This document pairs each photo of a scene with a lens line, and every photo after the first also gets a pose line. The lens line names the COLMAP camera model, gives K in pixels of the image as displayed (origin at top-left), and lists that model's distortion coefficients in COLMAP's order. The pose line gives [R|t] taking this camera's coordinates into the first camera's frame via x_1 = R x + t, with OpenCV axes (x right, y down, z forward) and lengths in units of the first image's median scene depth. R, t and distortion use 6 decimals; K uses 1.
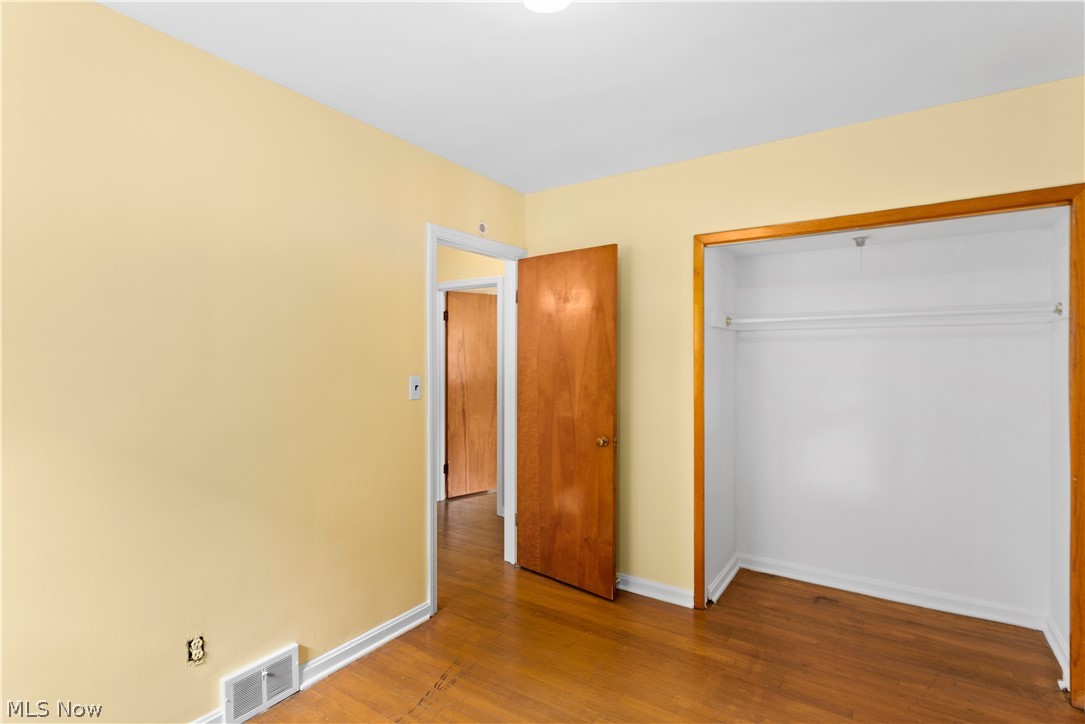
lens RADIAL K [[534.2, 0, 553.7], [0, 534.2, 358.7], [0, 0, 1]] dist [0.000021, 0.000783]
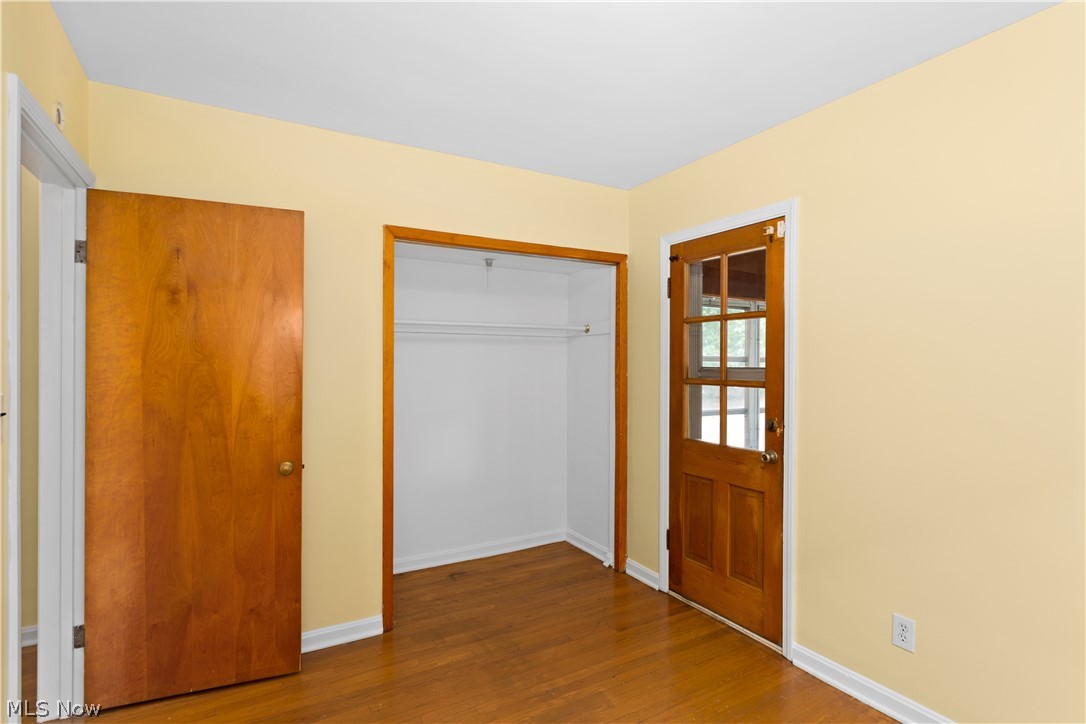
lens RADIAL K [[534.7, 0, 548.9], [0, 534.7, 366.9], [0, 0, 1]] dist [0.000021, 0.000783]
pose [[0.444659, -0.004580, 0.895688, -0.426677], [0.002604, 0.999989, 0.003820, 0.009905], [-0.895696, 0.000633, 0.444666, 0.337429]]
